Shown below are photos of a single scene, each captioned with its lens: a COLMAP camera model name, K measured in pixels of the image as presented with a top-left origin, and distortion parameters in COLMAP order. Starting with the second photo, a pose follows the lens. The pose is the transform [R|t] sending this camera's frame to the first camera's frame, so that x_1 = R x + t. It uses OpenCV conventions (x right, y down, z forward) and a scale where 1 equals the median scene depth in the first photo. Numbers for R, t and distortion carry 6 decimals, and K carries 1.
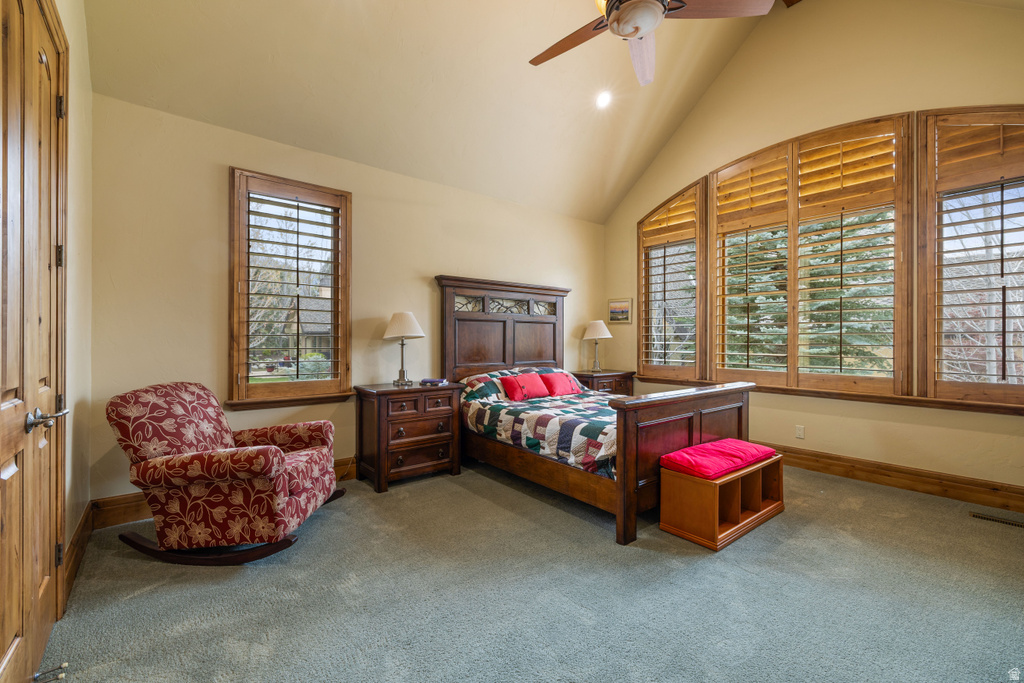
lens RADIAL K [[435.5, 0, 511.5], [0, 435.5, 336.0], [0, 0, 1]] dist [0.003023, 0.000380]
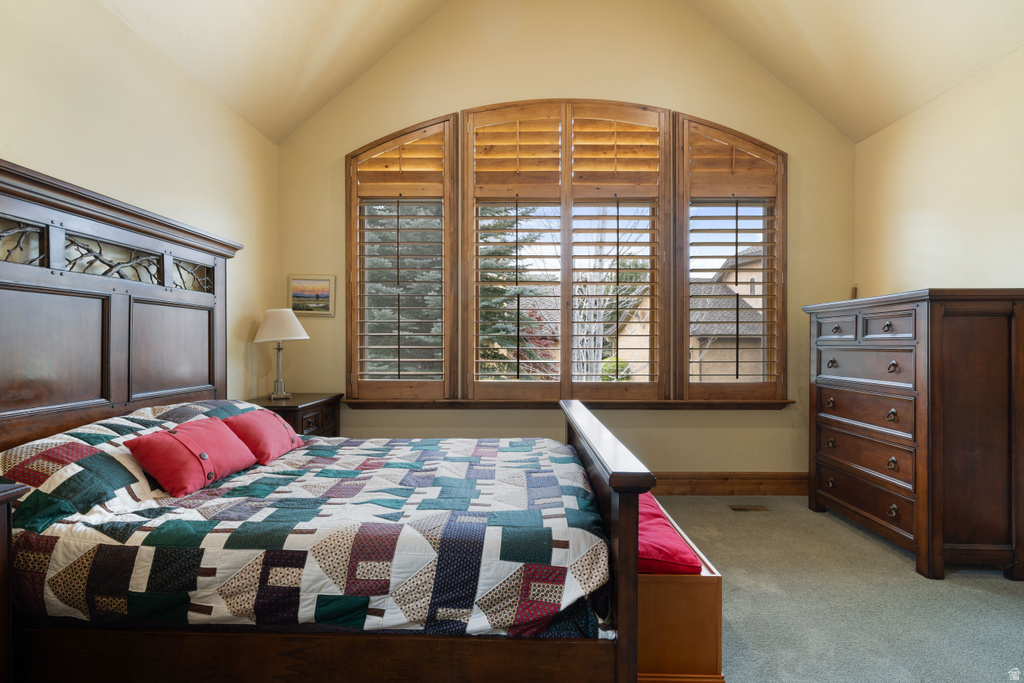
lens RADIAL K [[504.8, 0, 516.1], [0, 504.8, 345.0], [0, 0, 1]] dist [-0.002488, -0.000116]
pose [[0.635181, -0.003859, 0.772353, -0.158826], [-0.006565, 0.999924, 0.010395, 0.004074], [-0.772335, -0.011673, 0.635108, 0.475473]]
